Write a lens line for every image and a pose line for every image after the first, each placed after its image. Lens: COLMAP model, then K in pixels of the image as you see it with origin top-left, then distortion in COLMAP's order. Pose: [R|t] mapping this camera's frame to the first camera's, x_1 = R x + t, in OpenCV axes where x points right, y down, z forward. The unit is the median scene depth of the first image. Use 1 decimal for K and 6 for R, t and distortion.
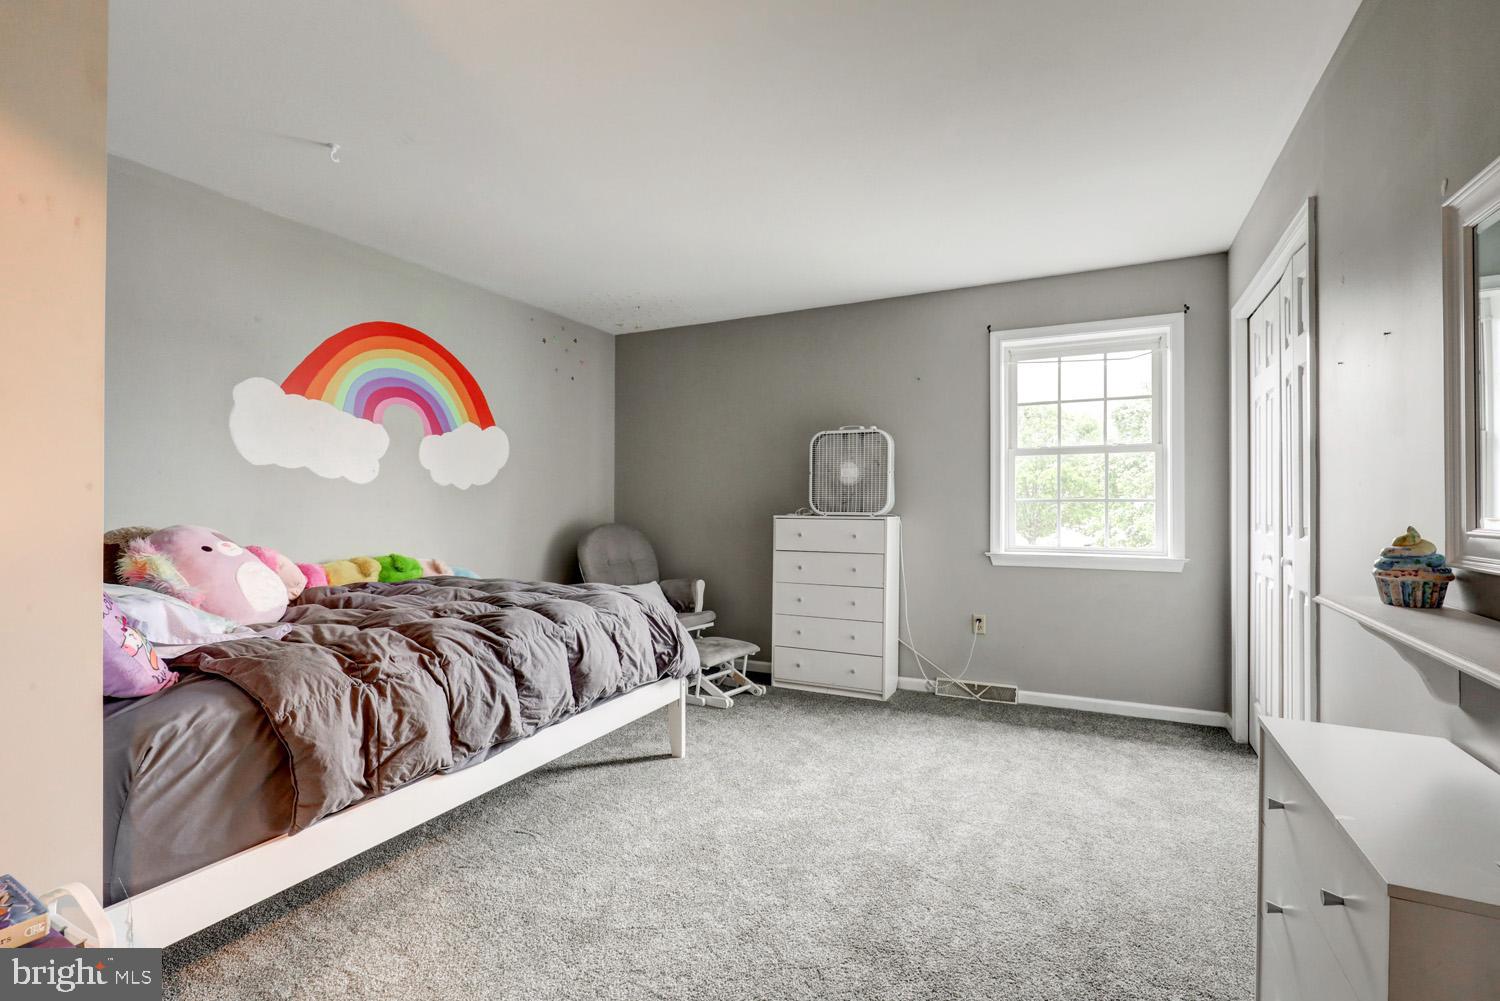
lens RADIAL K [[680.1, 0, 751.3], [0, 680.1, 503.8], [0, 0, 1]] dist [-0.000412, 0.000227]
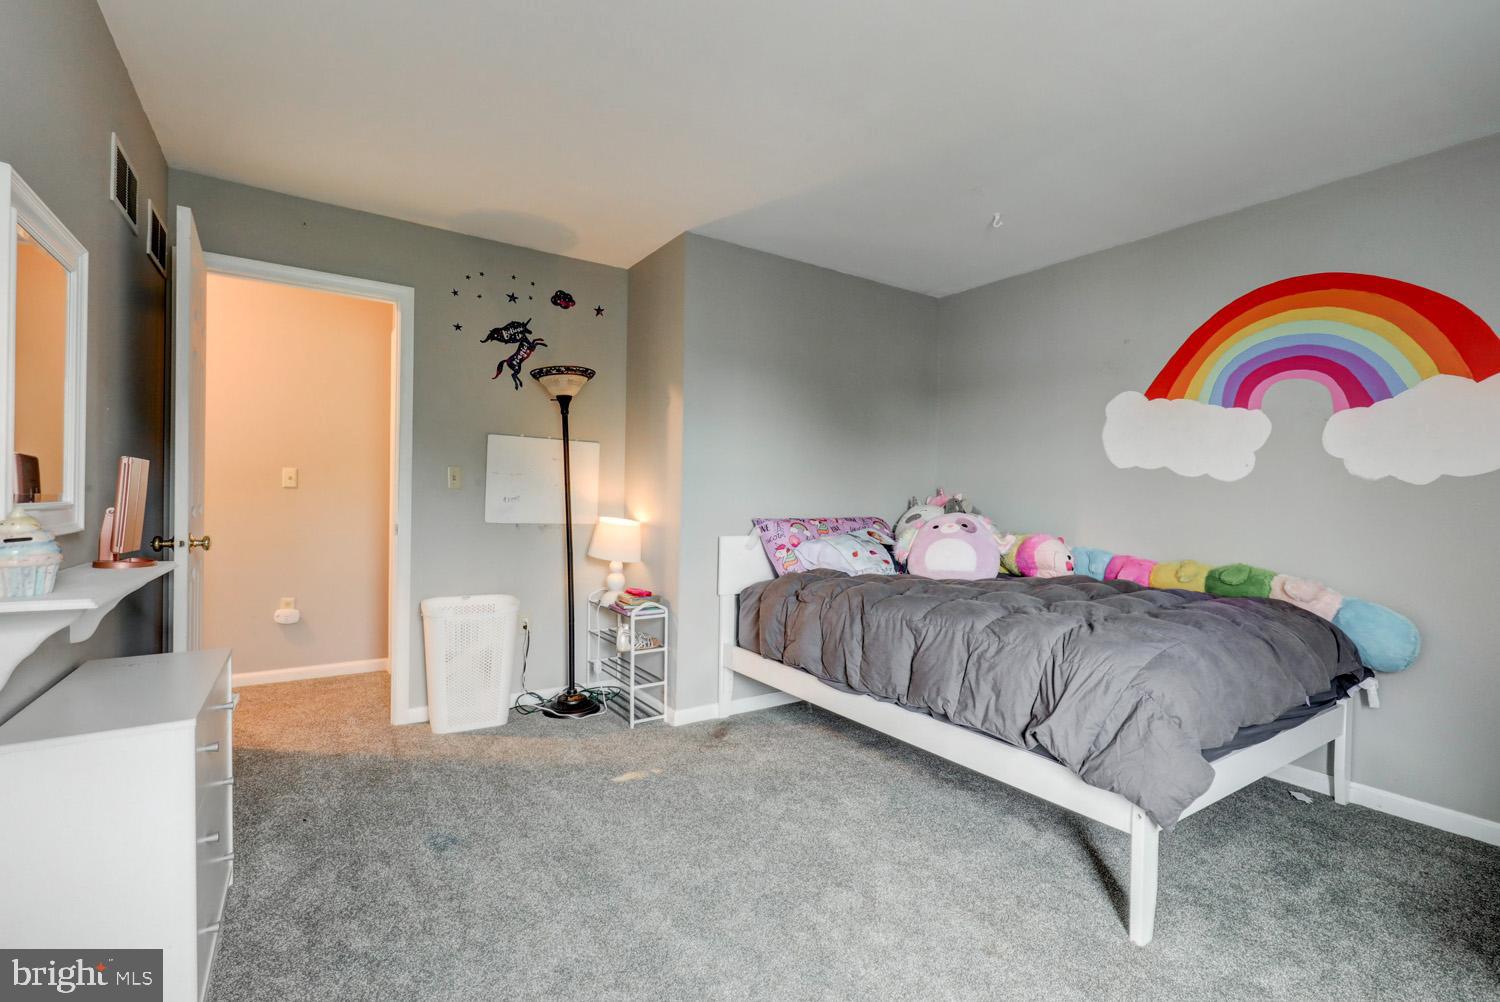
lens RADIAL K [[680.1, 0, 751.3], [0, 680.1, 504.3], [0, 0, 1]] dist [-0.000412, 0.000227]
pose [[-0.514727, -0.004336, -0.857343, 0.533697], [-0.018894, 0.999802, 0.006287, 0.007182], [0.857146, 0.019434, -0.514707, 0.968283]]
